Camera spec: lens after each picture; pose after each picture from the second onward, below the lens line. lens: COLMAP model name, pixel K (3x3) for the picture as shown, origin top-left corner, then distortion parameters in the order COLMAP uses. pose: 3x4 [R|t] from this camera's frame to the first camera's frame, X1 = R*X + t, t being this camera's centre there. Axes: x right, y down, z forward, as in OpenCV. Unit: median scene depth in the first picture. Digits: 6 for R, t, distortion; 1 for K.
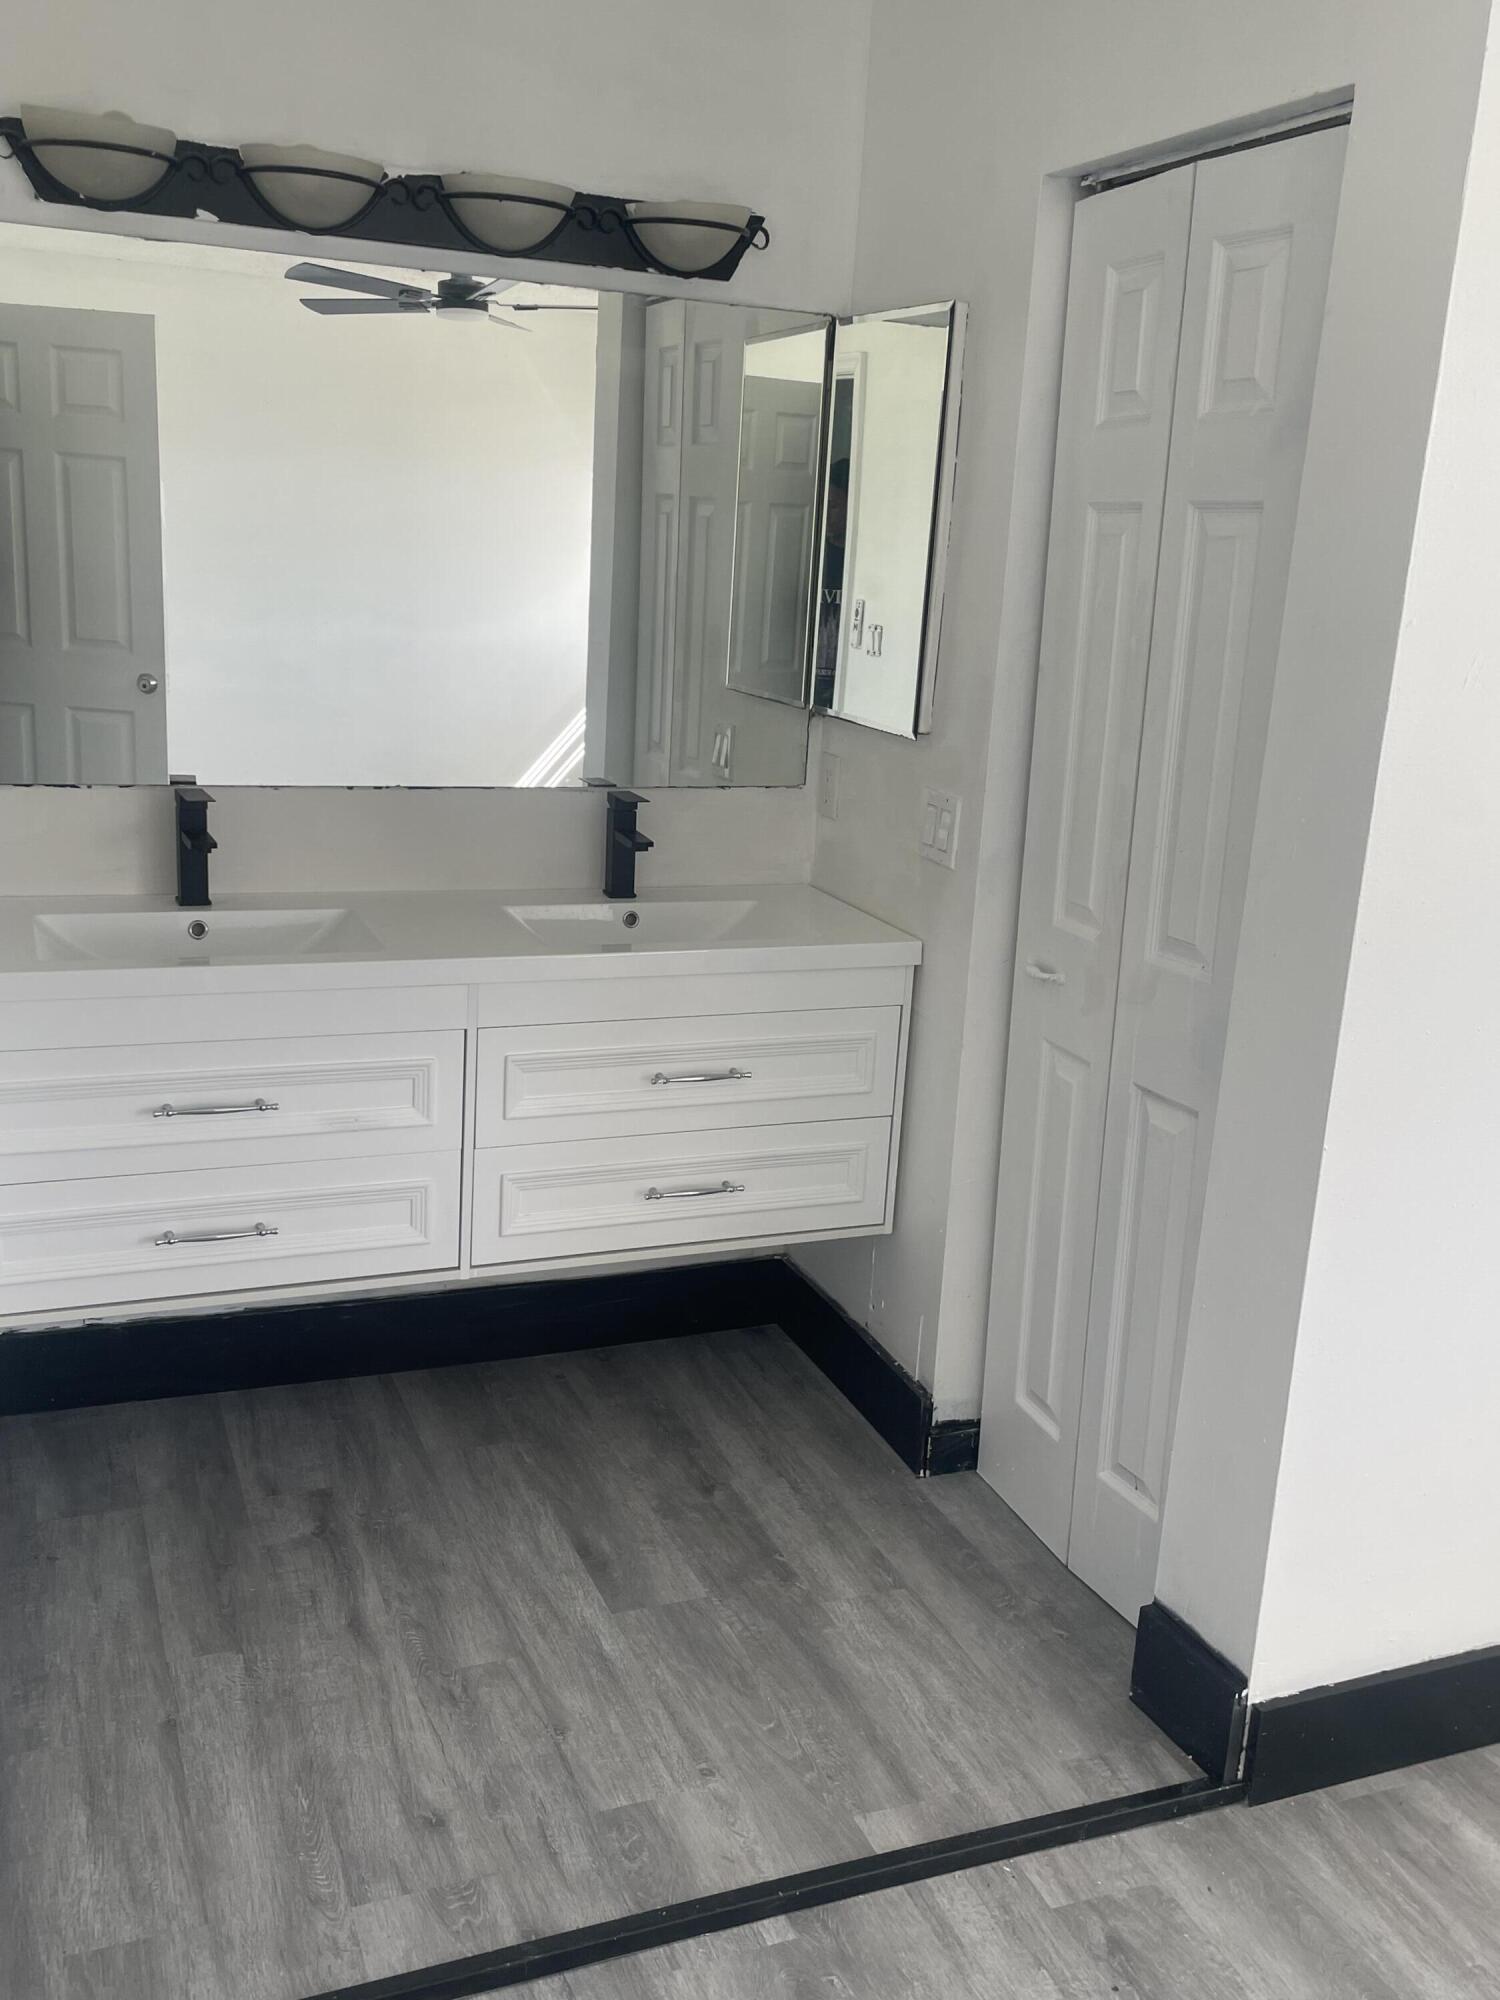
lens RADIAL K [[1815.6, 0, 754.2], [0, 1815.6, 1006.3], [0, 0, 1]] dist [0.089898, -0.118557]
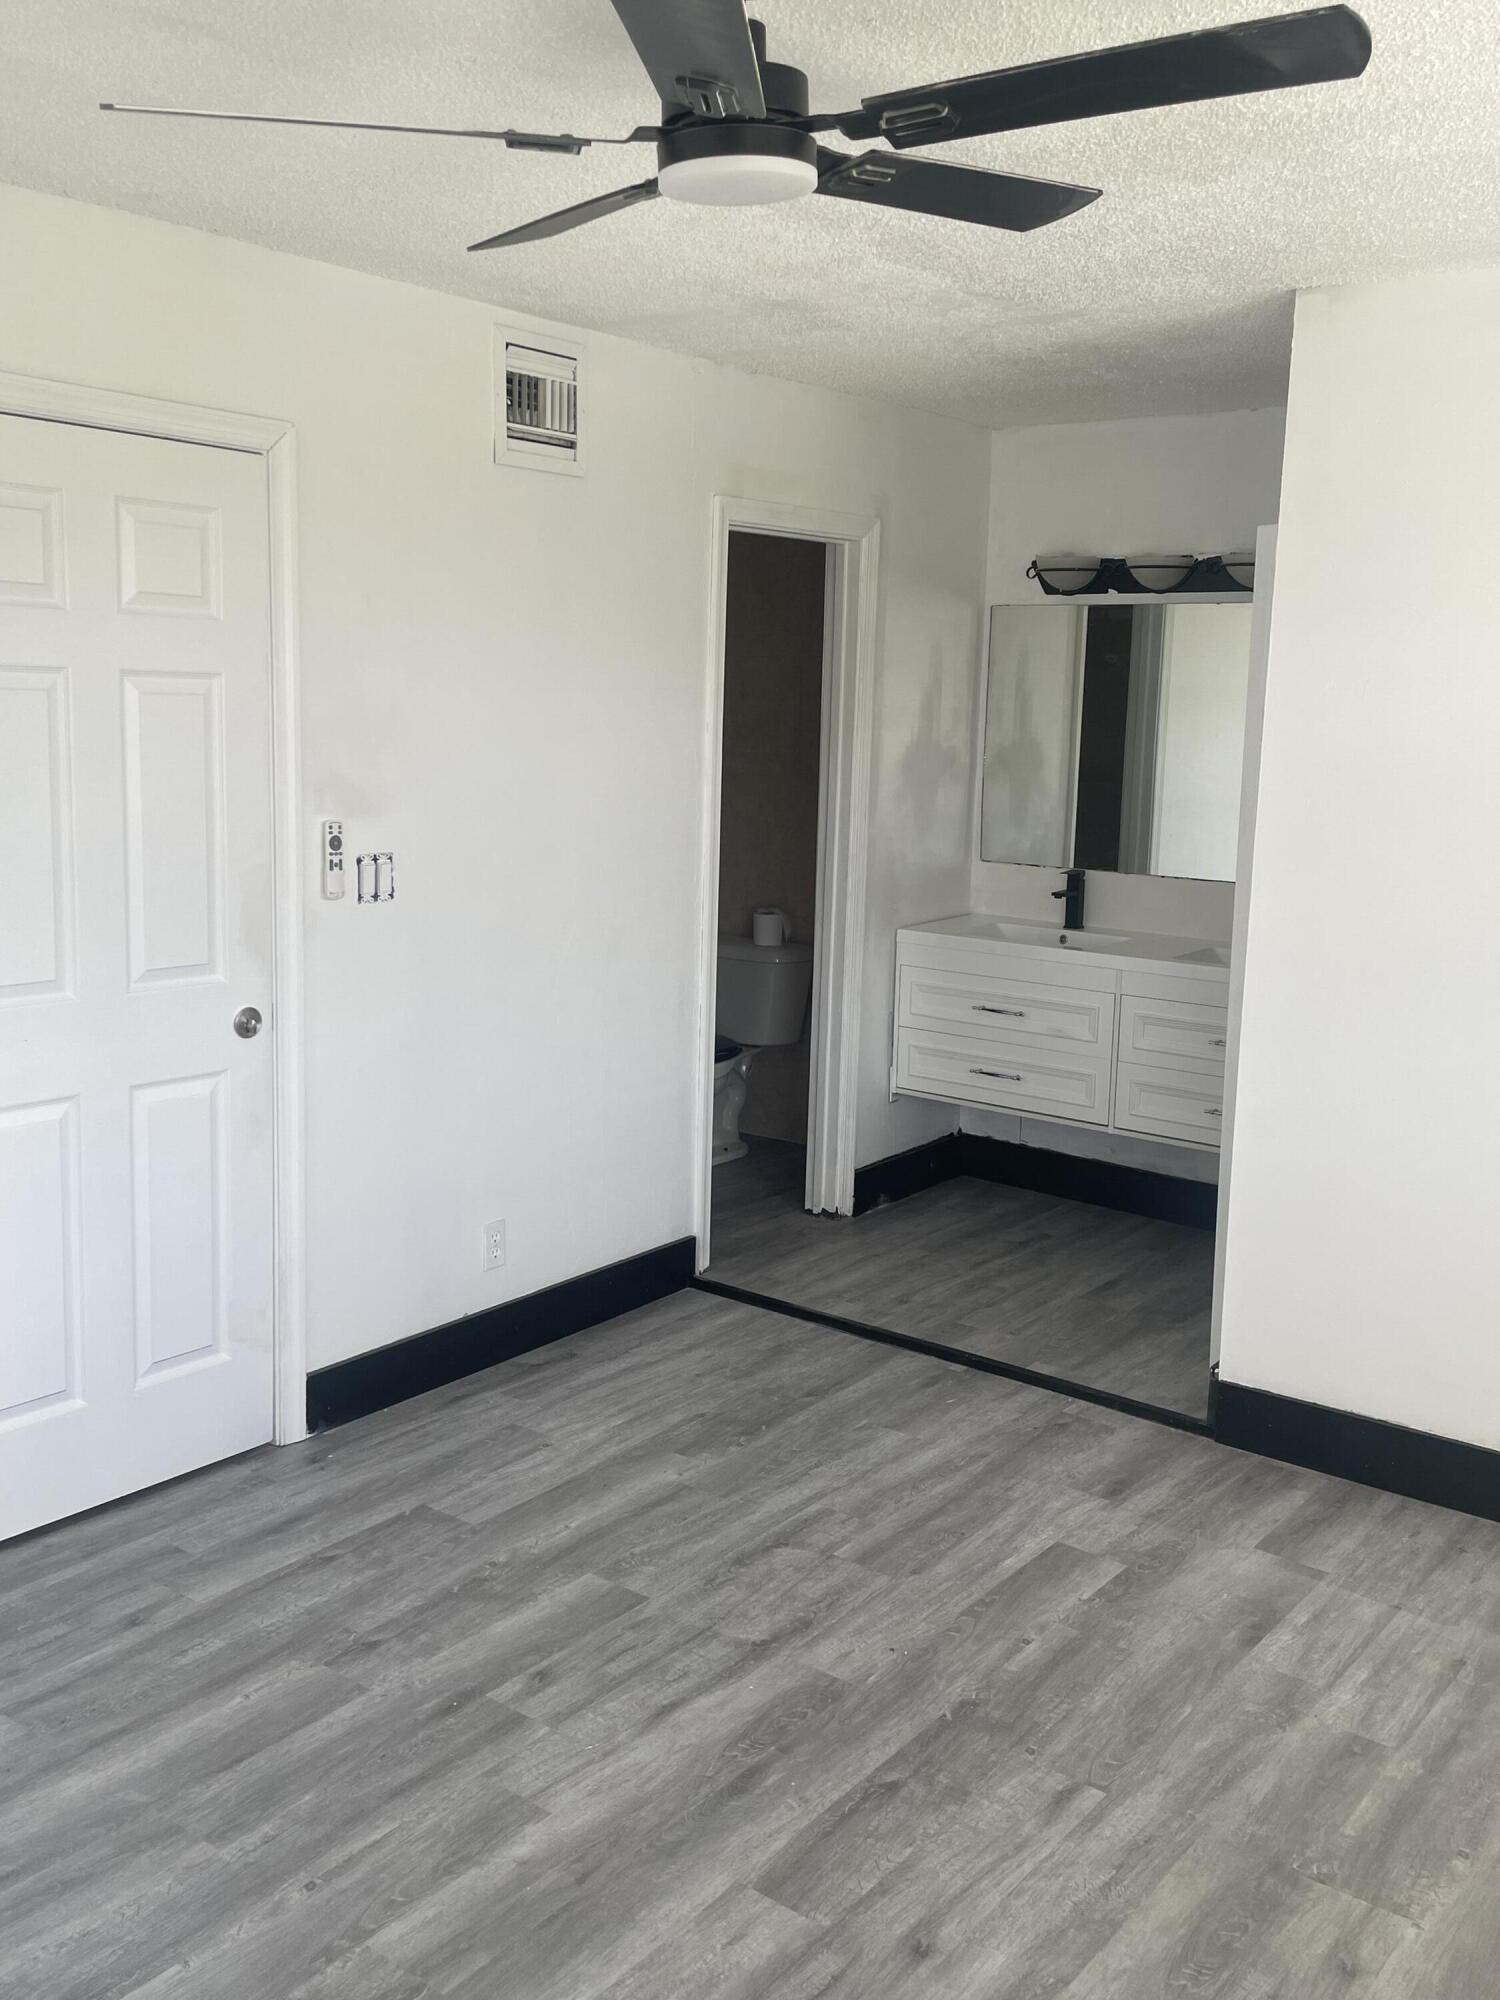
lens RADIAL K [[1789.4, 0, 750.0], [0, 1789.4, 1000.0], [0, 0, 1]] dist [0.009811, -0.004335]
pose [[0.500843, 0.102237, -0.859479, 1.284588], [-0.216062, 0.976331, -0.009769, 0.122826], [0.838137, 0.190593, 0.511078, -0.272886]]
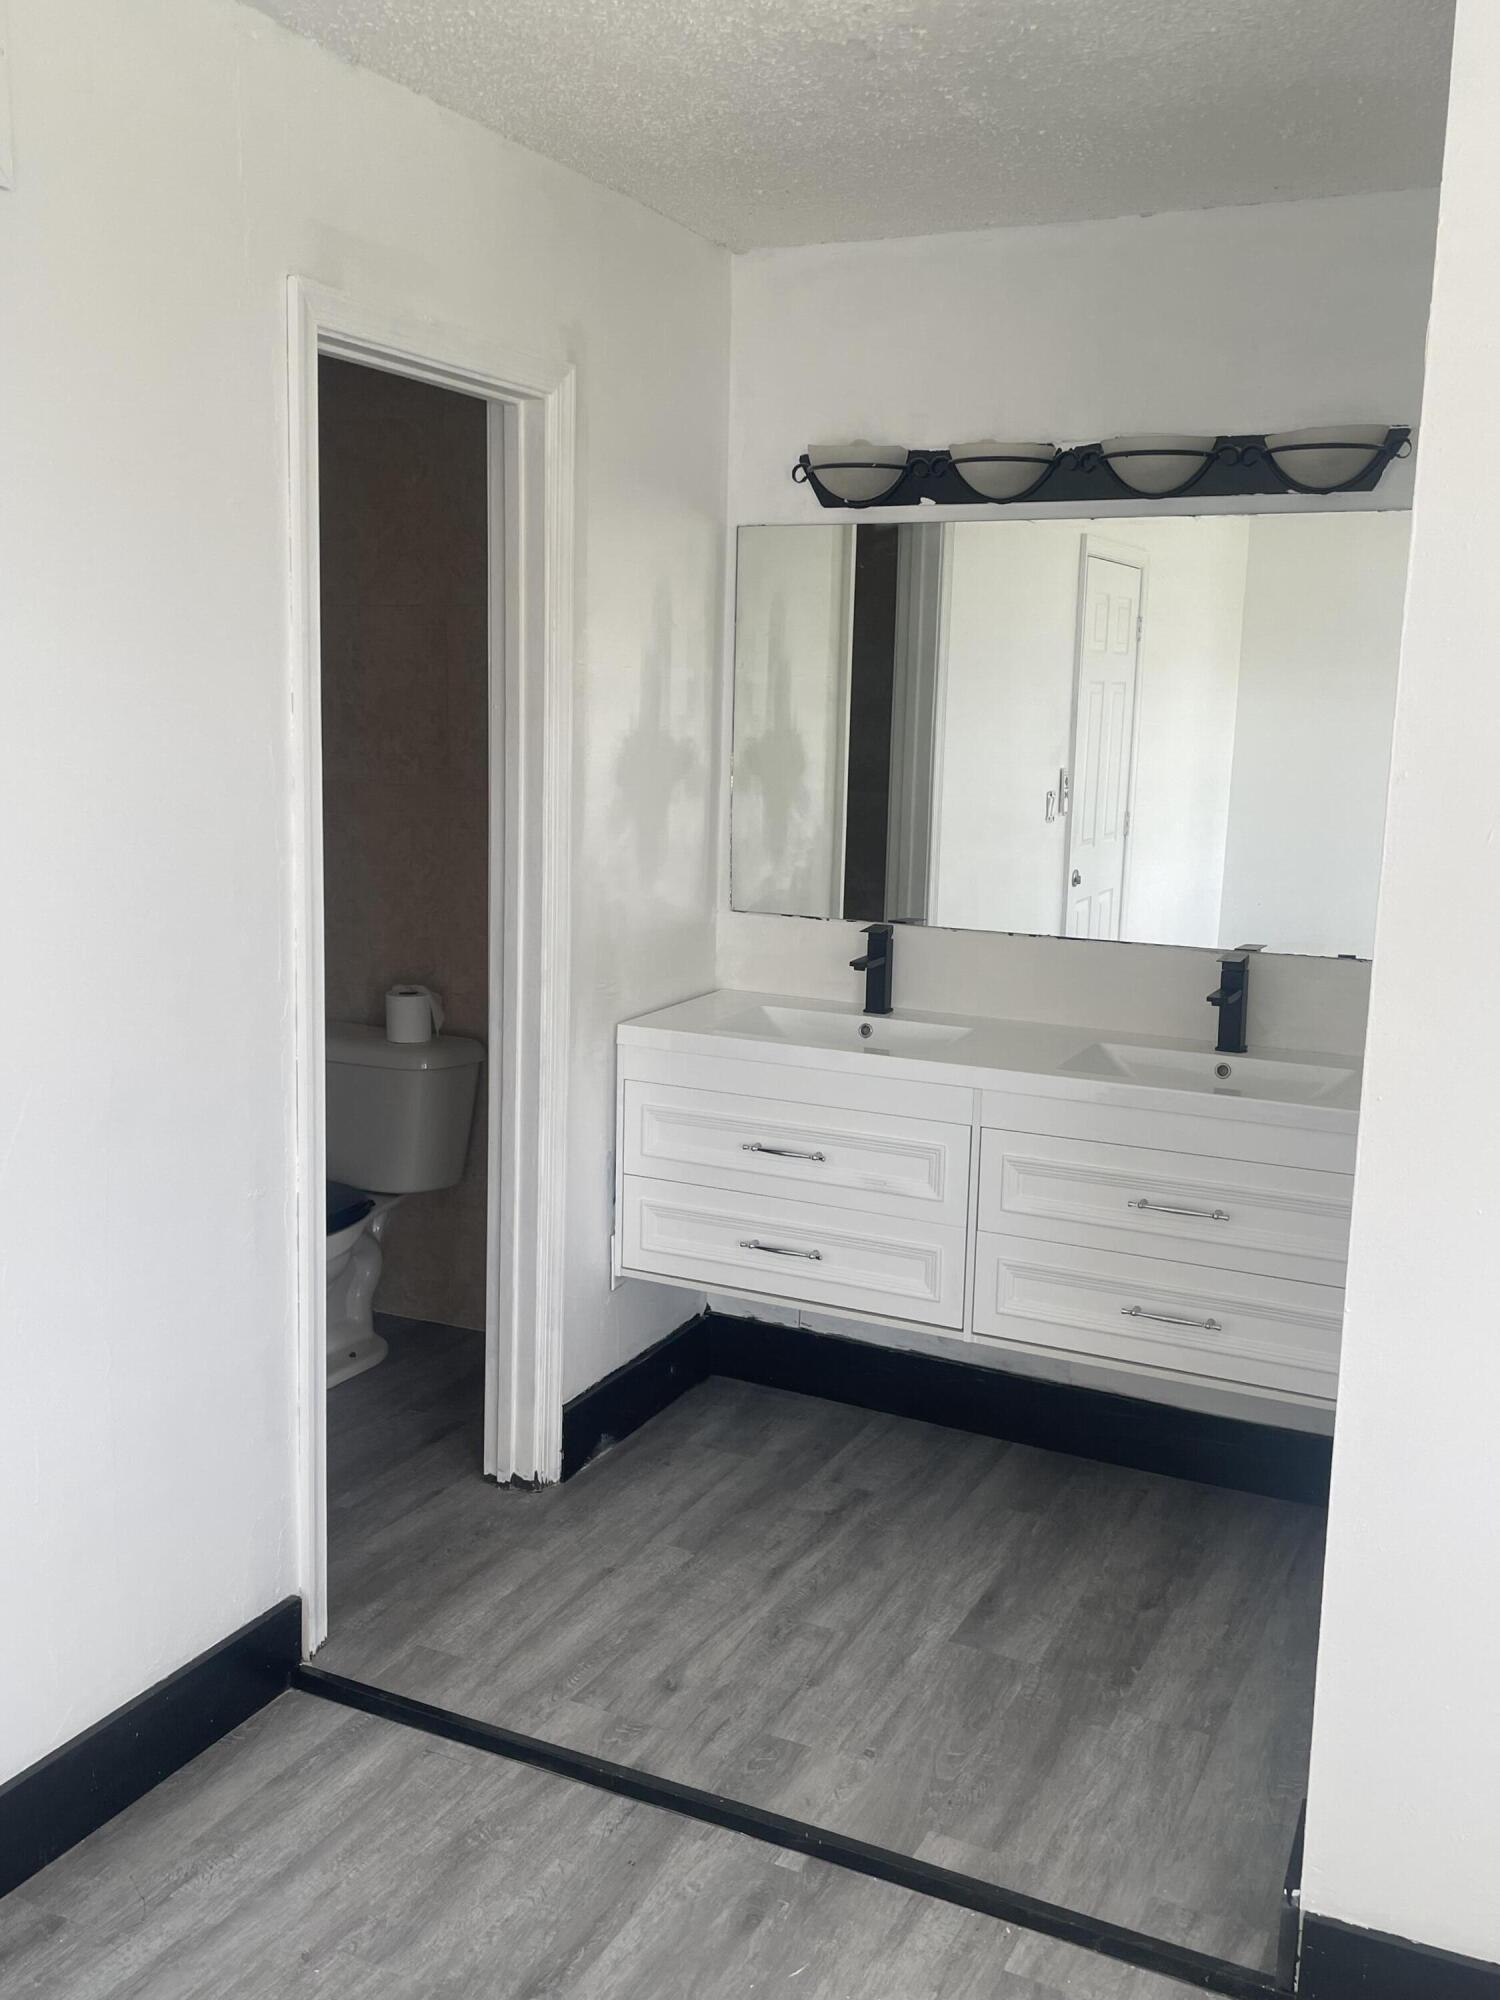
lens RADIAL K [[1815.6, 0, 754.2], [0, 1815.6, 1006.3], [0, 0, 1]] dist [0.089898, -0.118557]
pose [[0.668172, 0.085291, -0.739102, 0.645293], [-0.178344, 0.982806, -0.047814, 0.018464], [0.722316, 0.163762, 0.671894, 0.078048]]
